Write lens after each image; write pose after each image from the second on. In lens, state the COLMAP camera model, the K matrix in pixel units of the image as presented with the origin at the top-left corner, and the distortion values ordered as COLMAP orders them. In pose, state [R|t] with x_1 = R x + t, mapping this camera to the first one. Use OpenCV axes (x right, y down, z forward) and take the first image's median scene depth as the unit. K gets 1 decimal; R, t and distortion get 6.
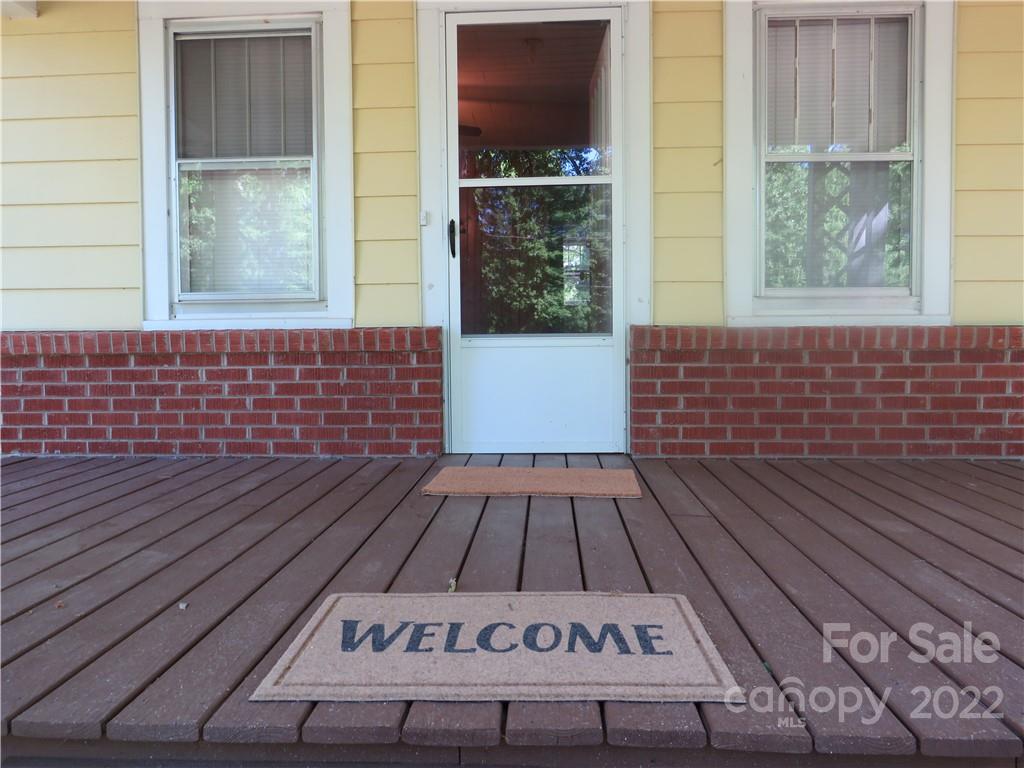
lens RADIAL K [[743.6, 0, 507.5], [0, 743.6, 381.7], [0, 0, 1]] dist [-0.000969, 0.000462]
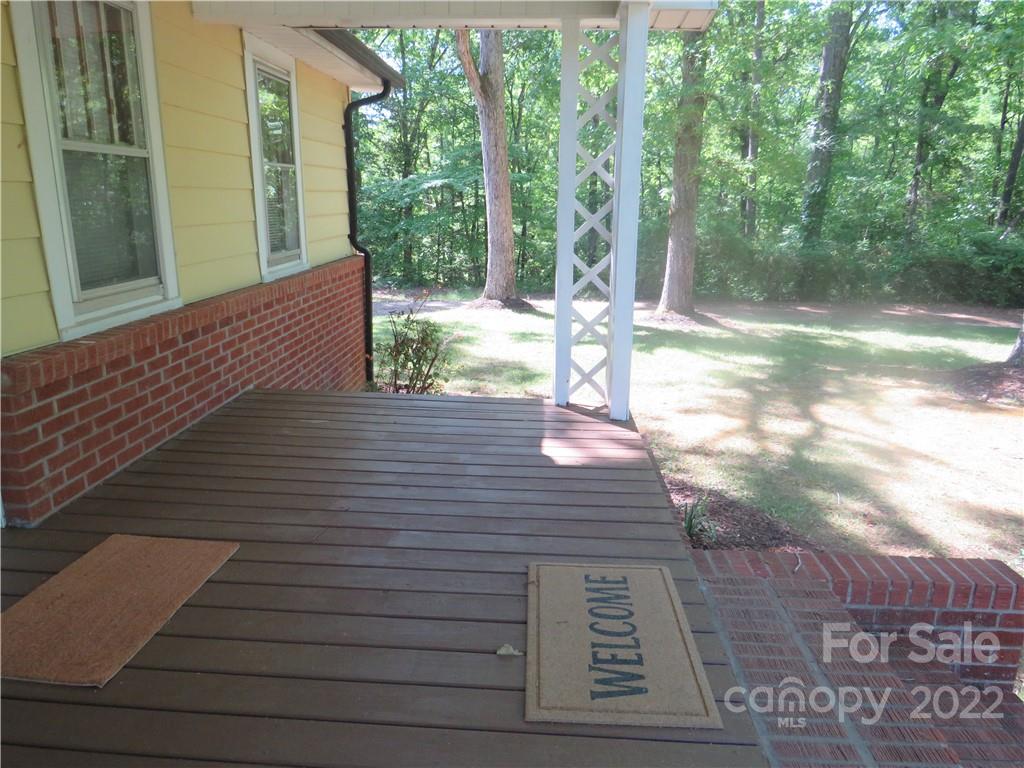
lens RADIAL K [[743.6, 0, 507.5], [0, 743.6, 381.7], [0, 0, 1]] dist [-0.000969, 0.000462]
pose [[0.014323, -0.237953, 0.971171, -0.568150], [0.047120, 0.970352, 0.237058, -0.216029], [-0.998787, 0.042366, 0.025111, 0.473675]]
